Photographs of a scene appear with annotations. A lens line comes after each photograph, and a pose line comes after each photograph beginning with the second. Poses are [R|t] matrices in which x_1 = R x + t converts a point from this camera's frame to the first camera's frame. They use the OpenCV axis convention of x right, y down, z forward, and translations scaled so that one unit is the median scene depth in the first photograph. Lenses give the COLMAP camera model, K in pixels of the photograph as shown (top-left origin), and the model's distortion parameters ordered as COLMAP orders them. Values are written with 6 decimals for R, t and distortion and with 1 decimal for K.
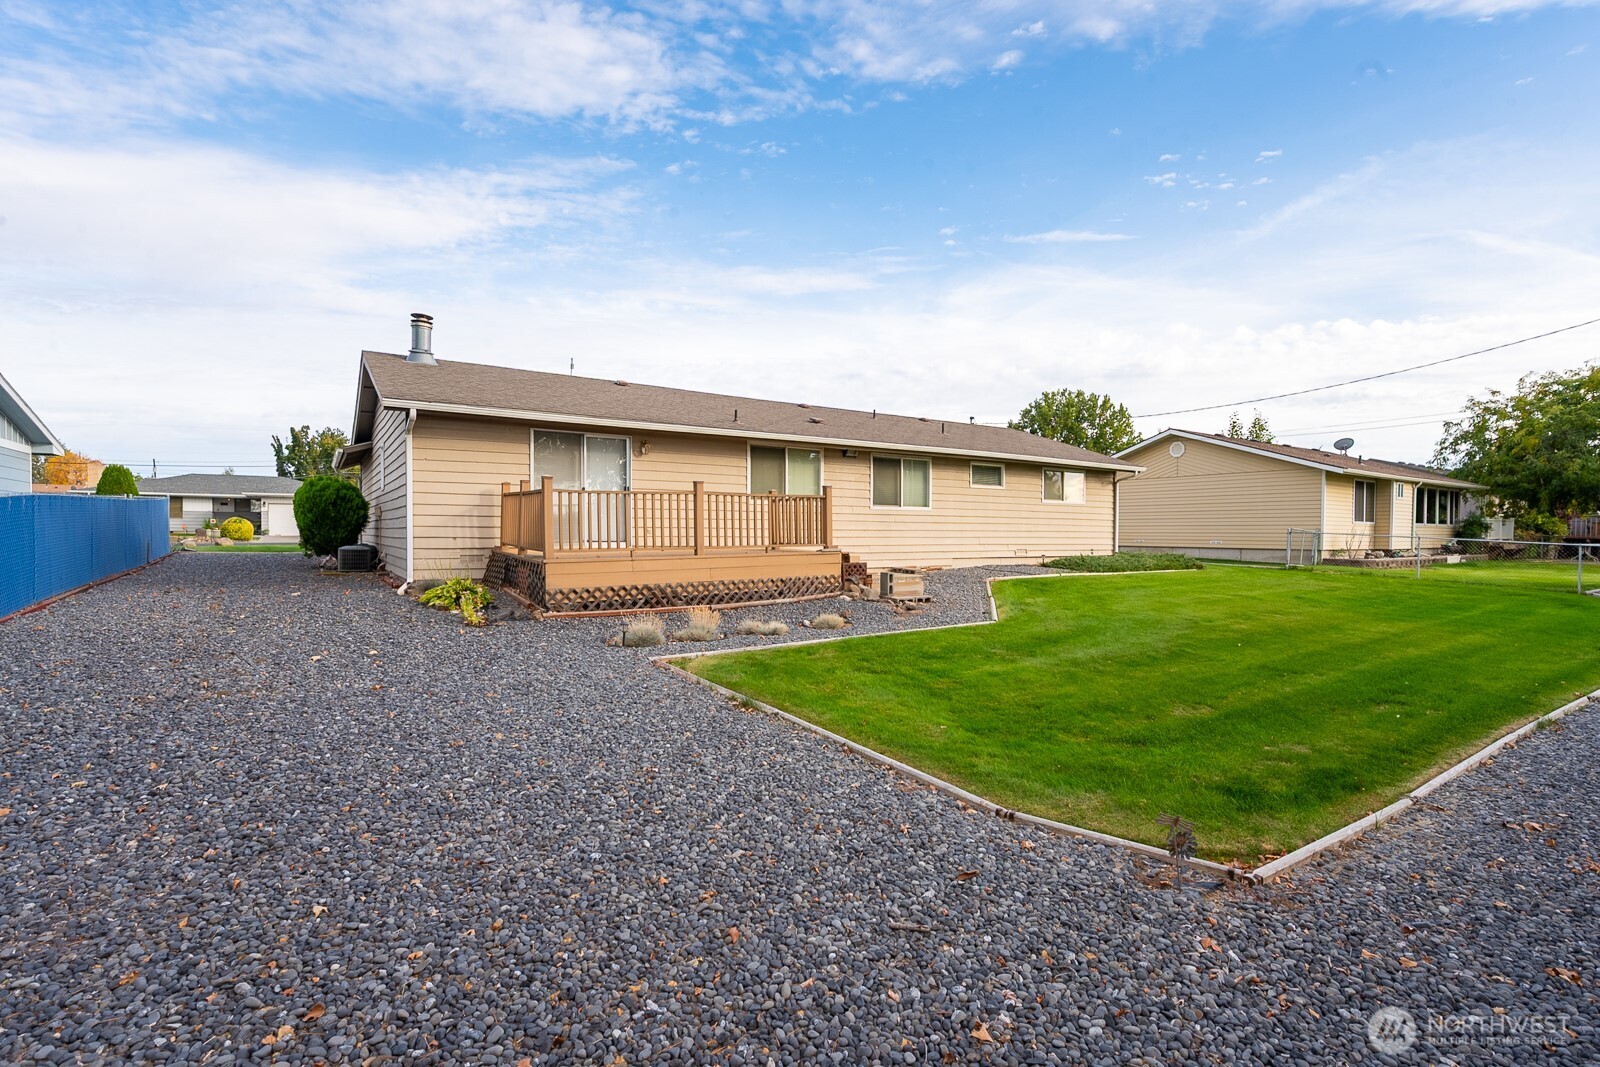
lens RADIAL K [[747.8, 0, 792.9], [0, 747.8, 534.4], [0, 0, 1]] dist [-0.000142, -0.000270]
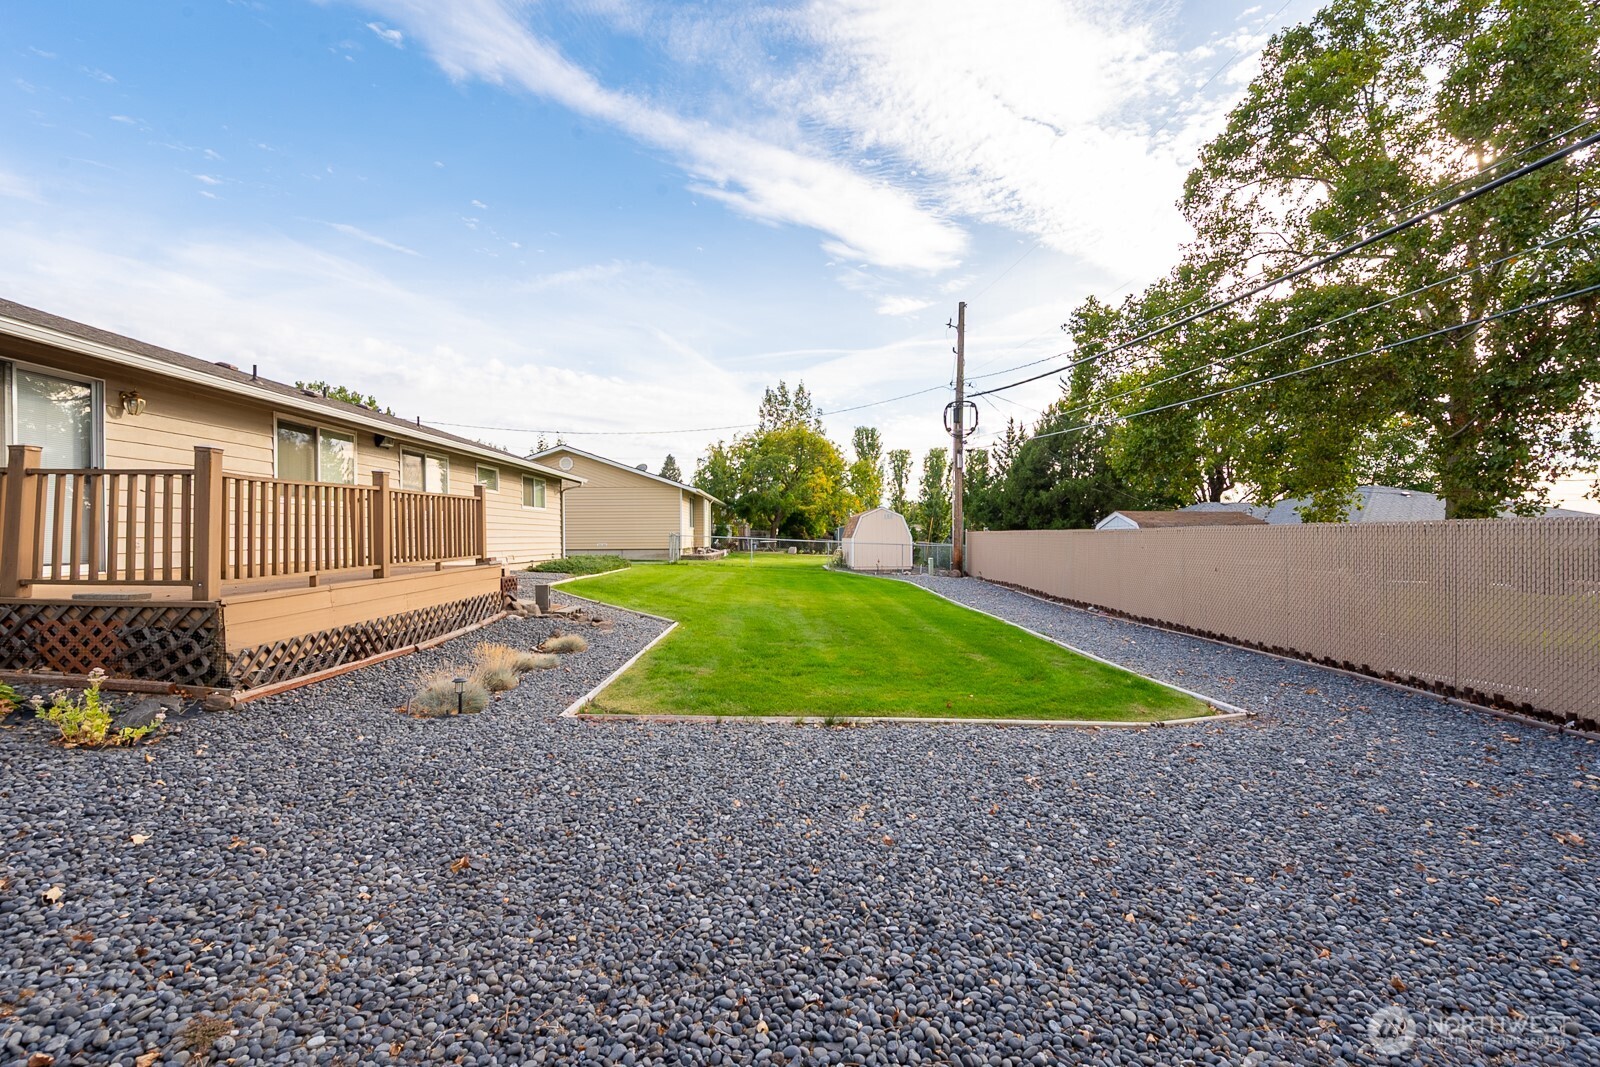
lens RADIAL K [[693.3, 0, 800.0], [0, 693.3, 533.5], [0, 0, 1]] dist [0.000475, 0.000017]
pose [[0.545682, -0.009990, 0.837933, -0.338678], [0.017816, 0.999841, 0.000318, -0.004842], [-0.837803, 0.014756, 0.545773, 0.230462]]
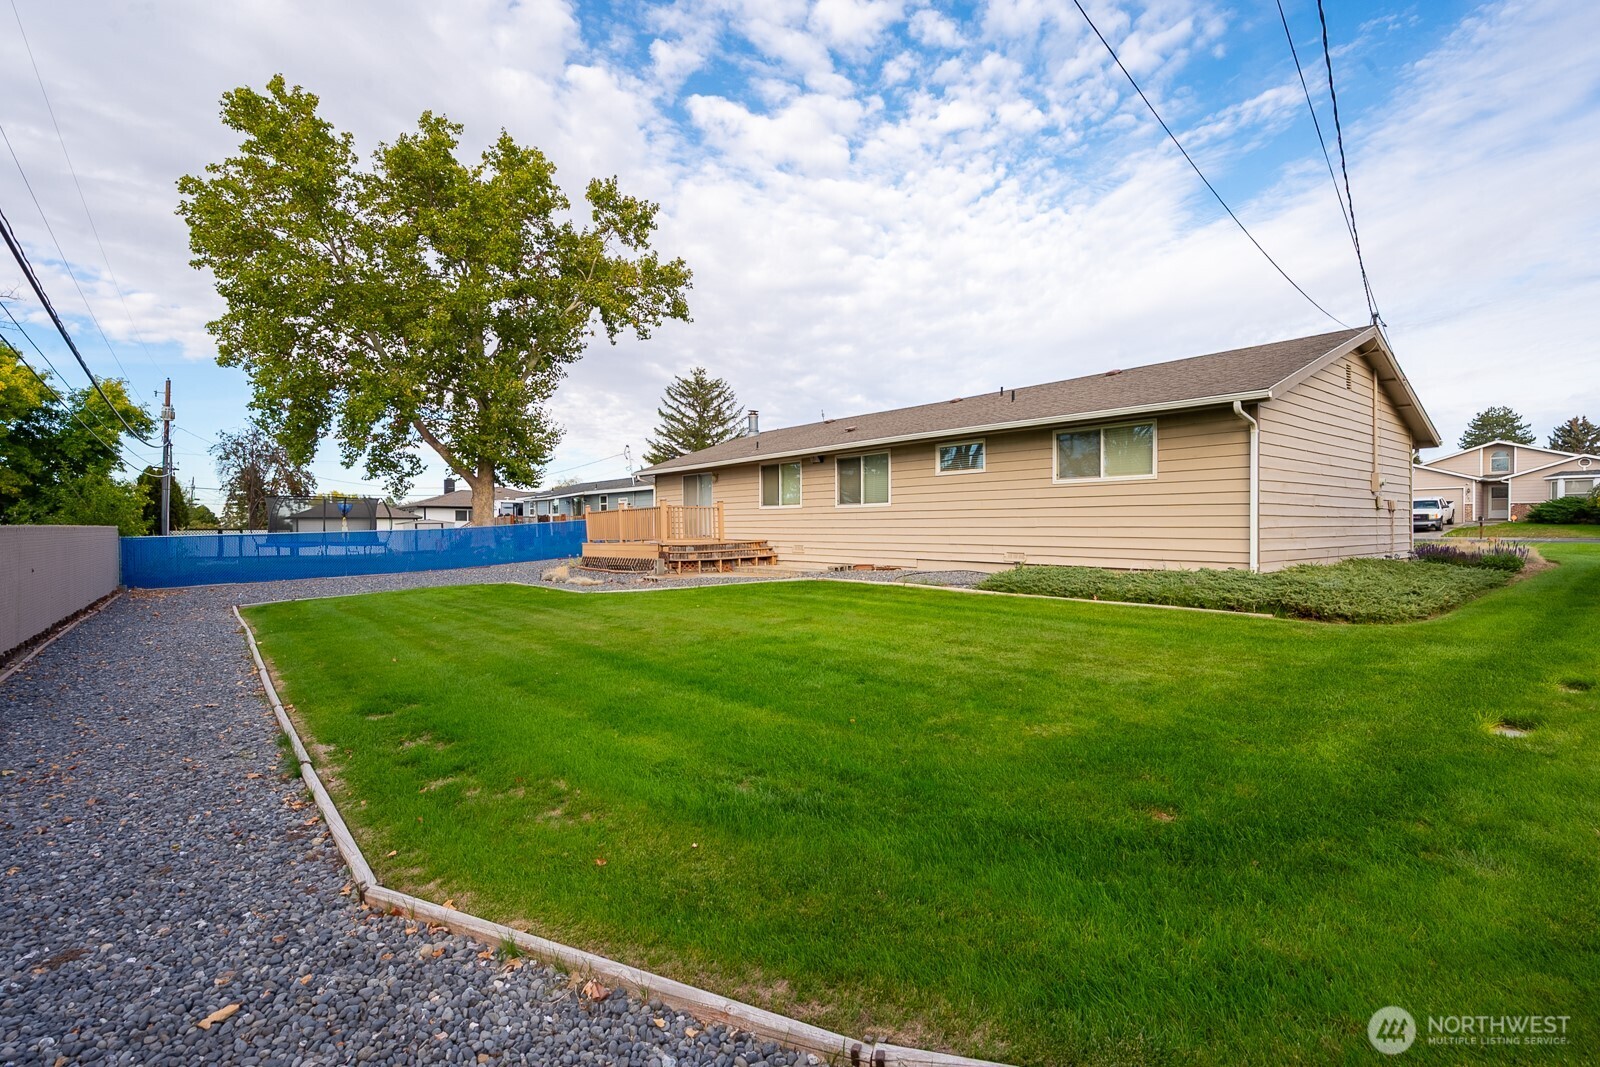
lens RADIAL K [[747.8, 0, 792.9], [0, 747.8, 534.4], [0, 0, 1]] dist [-0.000142, -0.000270]
pose [[0.088103, -0.001814, -0.996110, 1.329697], [-0.009444, 0.999952, -0.002656, 0.008593], [0.996067, 0.009641, 0.088081, 0.958202]]
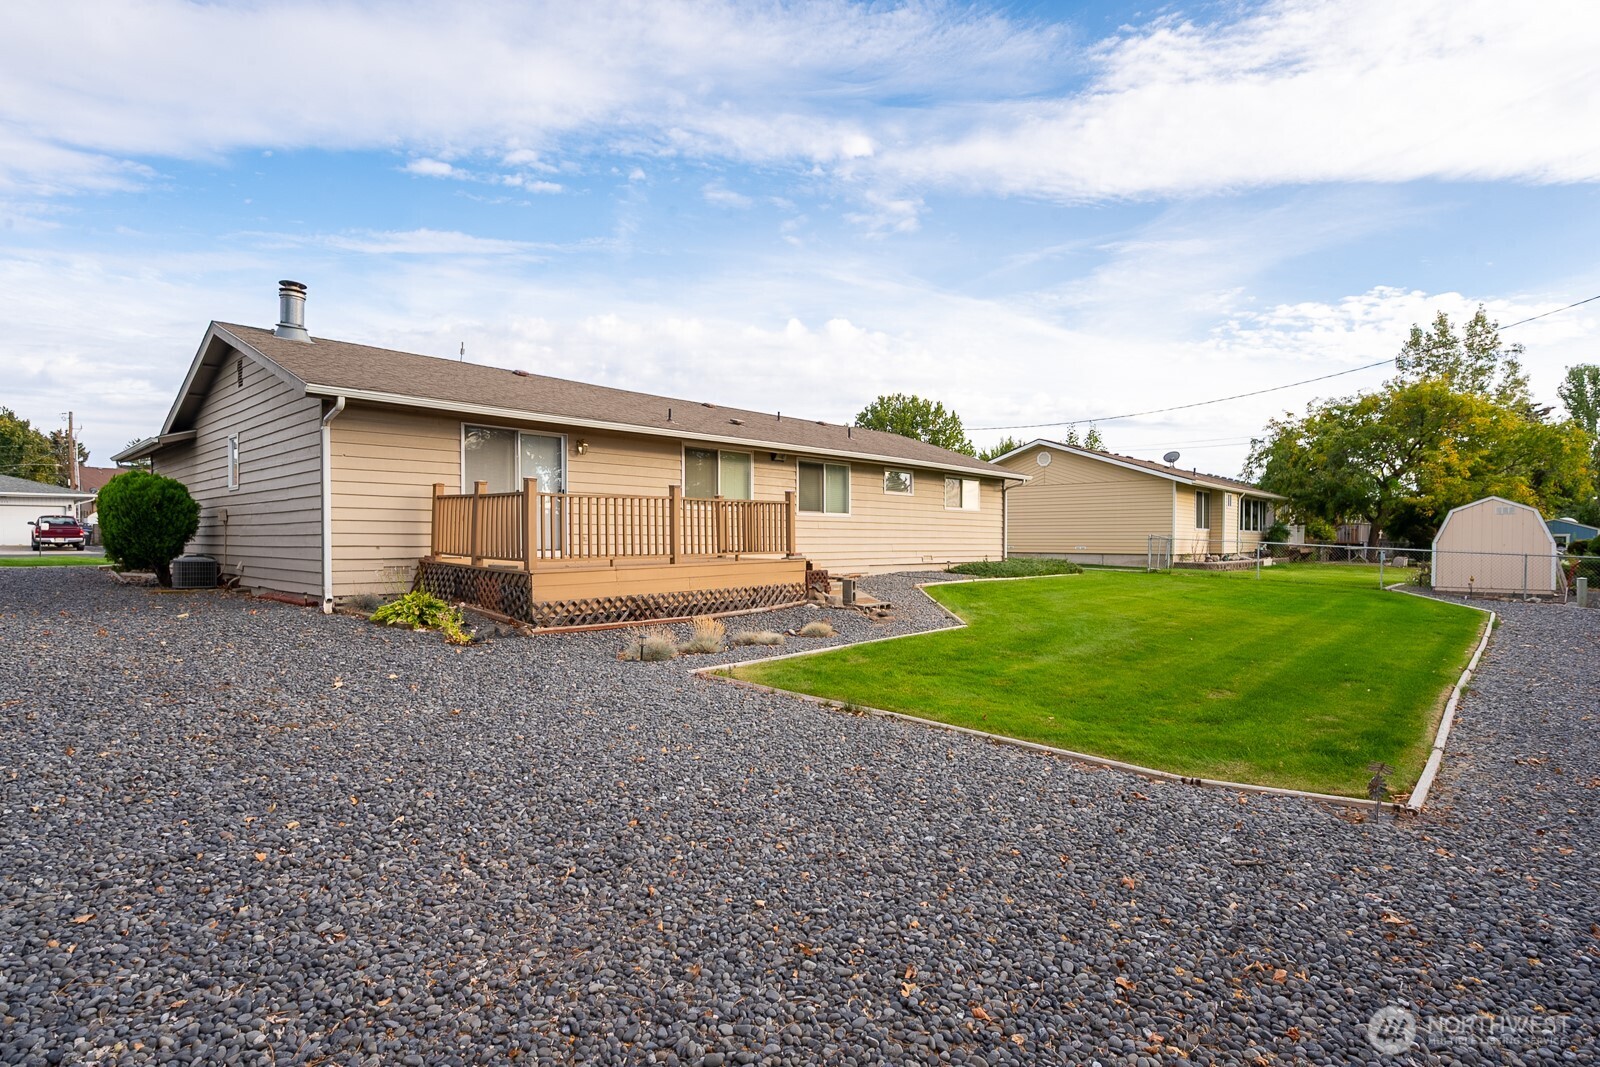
lens RADIAL K [[807.7, 0, 800.0], [0, 807.7, 533.5], [0, 0, 1]] dist [0.000839, 0.000003]
pose [[0.971127, -0.000910, 0.238563, -0.159597], [0.003359, 0.999946, -0.009857, 0.000223], [-0.238541, 0.010374, 0.971077, -0.019661]]
